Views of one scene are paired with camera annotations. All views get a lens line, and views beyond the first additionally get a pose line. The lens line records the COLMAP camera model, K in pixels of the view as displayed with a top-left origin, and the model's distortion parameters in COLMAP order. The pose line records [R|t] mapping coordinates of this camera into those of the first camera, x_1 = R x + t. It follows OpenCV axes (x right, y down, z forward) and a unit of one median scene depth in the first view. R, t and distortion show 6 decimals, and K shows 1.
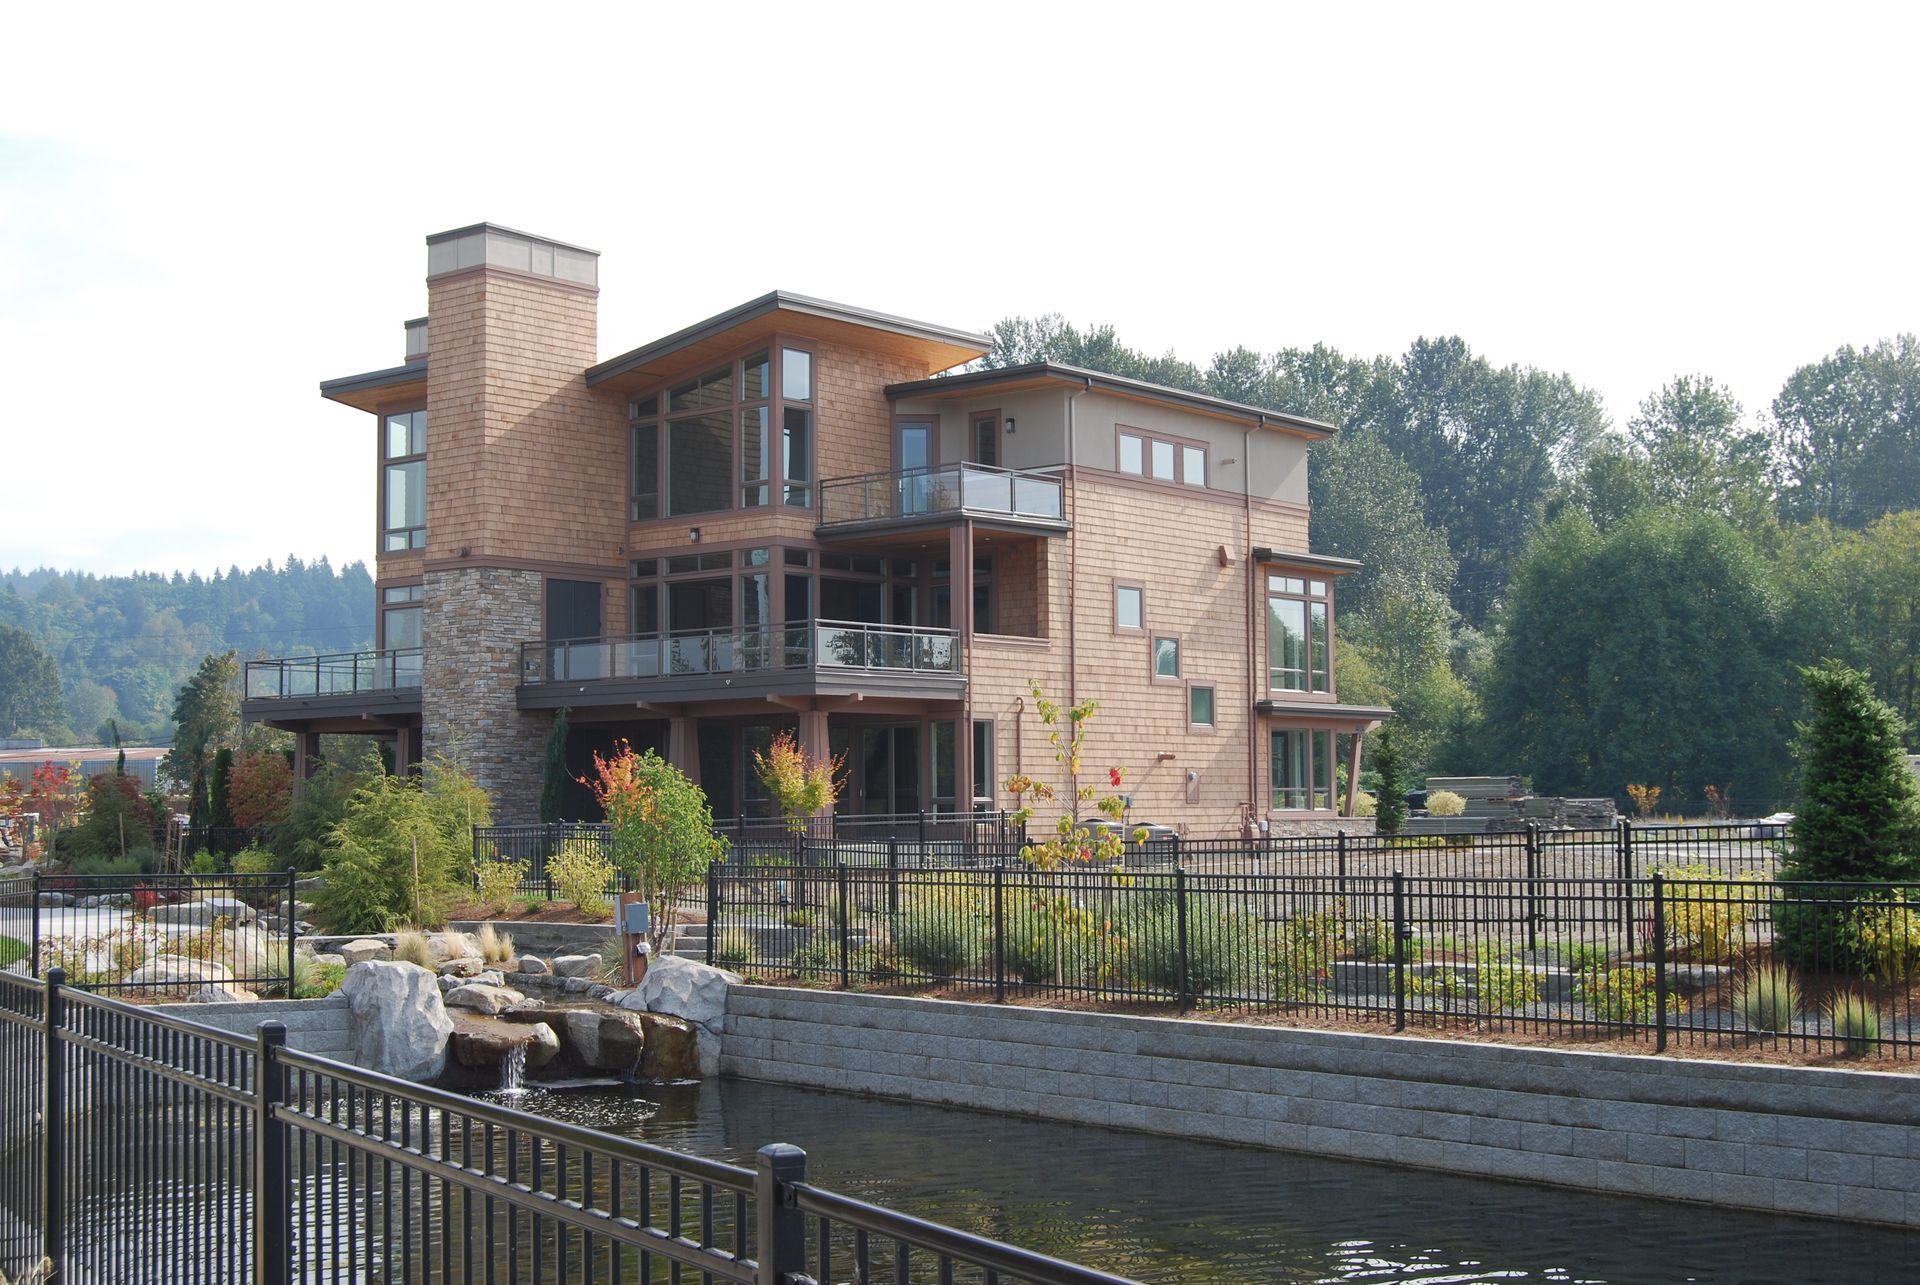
lens RADIAL K [[2416.8, 0, 995.9], [0, 2416.8, 641.7], [0, 0, 1]] dist [-0.062530, -0.008552]
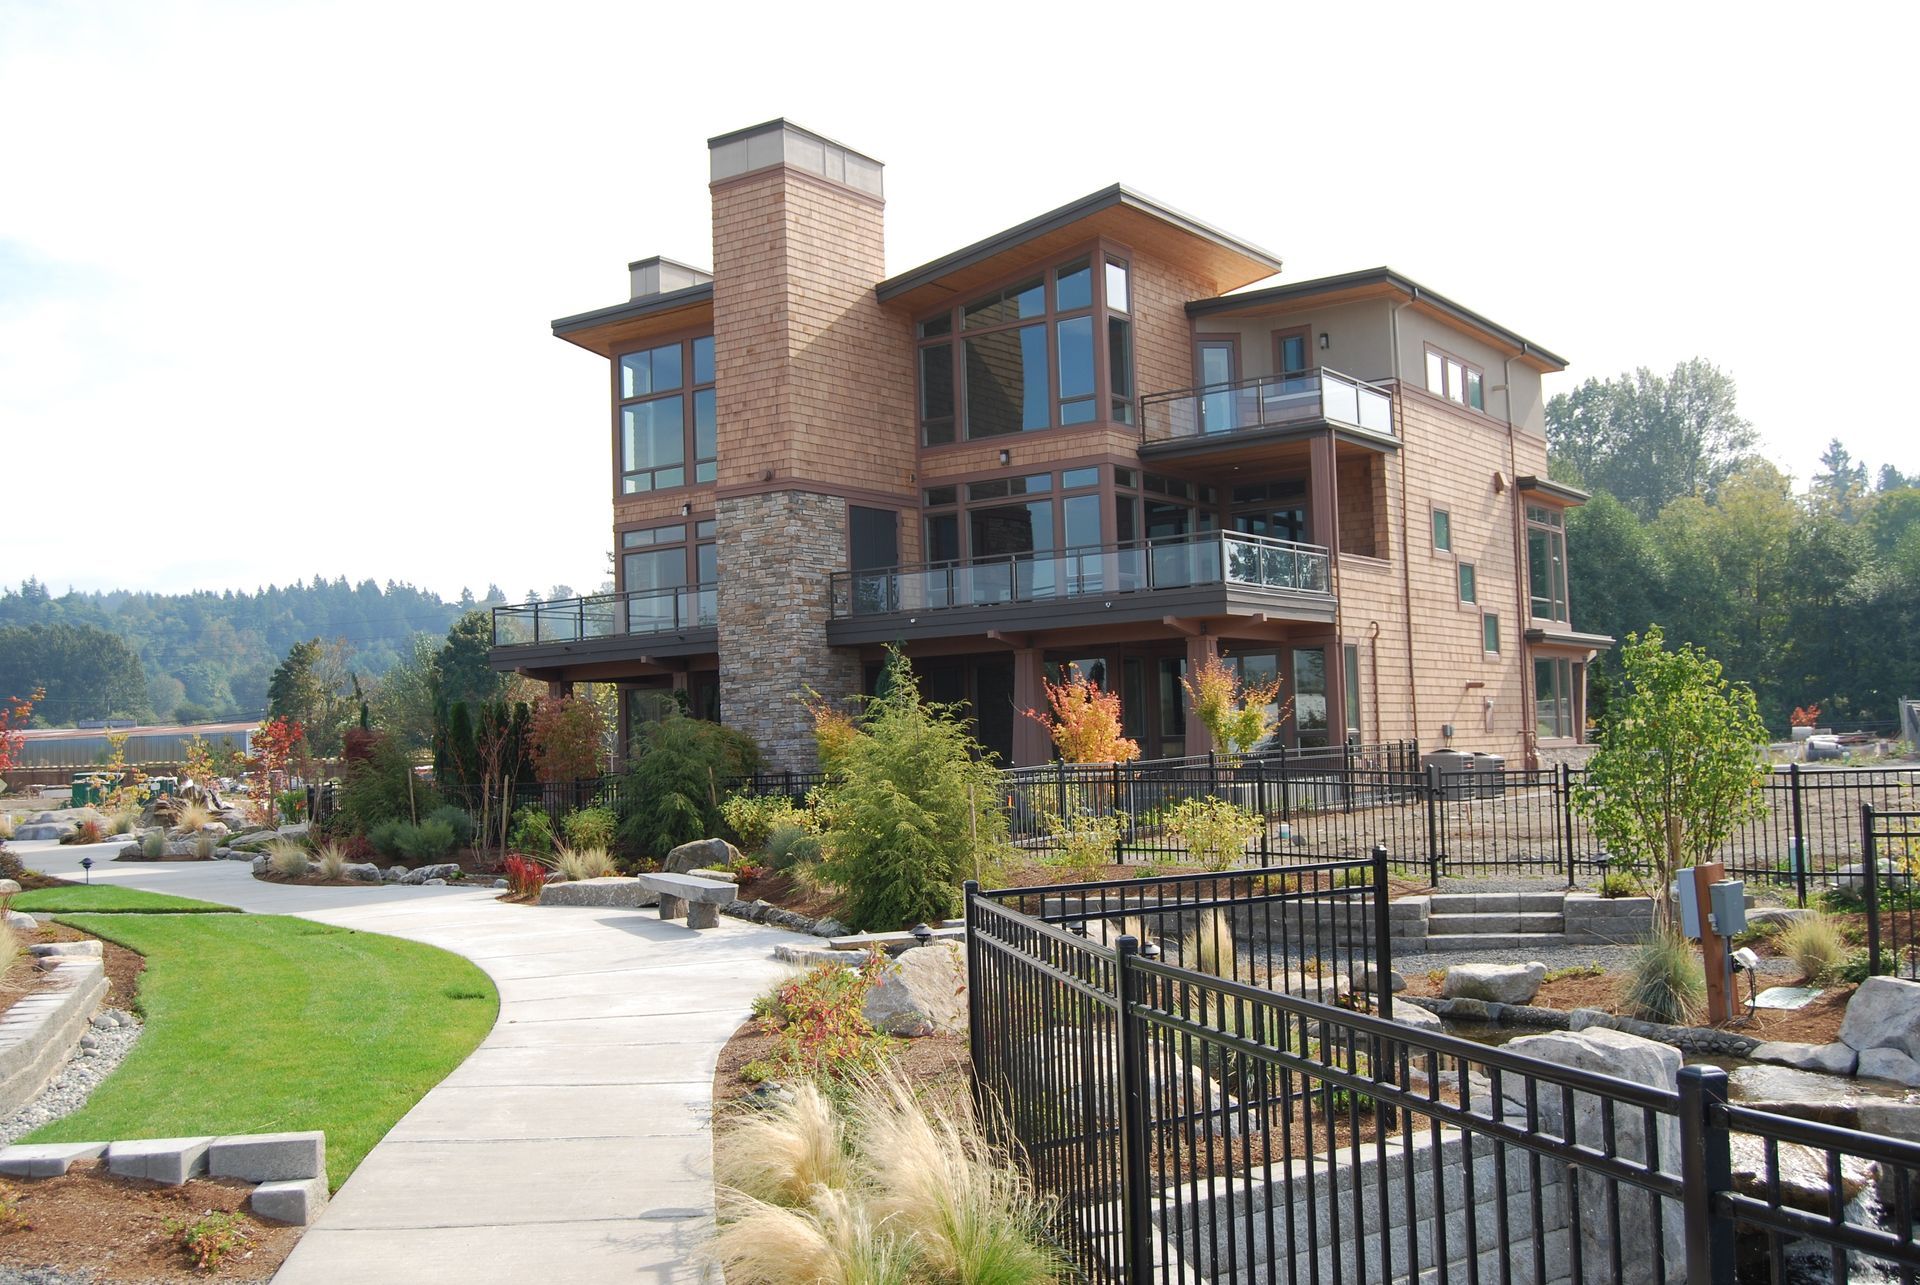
lens RADIAL K [[1799.1, 0, 962.2], [0, 1799.1, 640.2], [0, 0, 1]] dist [-0.081520, 0.034511]
pose [[0.997523, -0.019611, 0.067558, -0.191390], [0.019353, 0.999803, 0.004458, 0.023508], [-0.067632, -0.003140, 0.997705, 0.309500]]
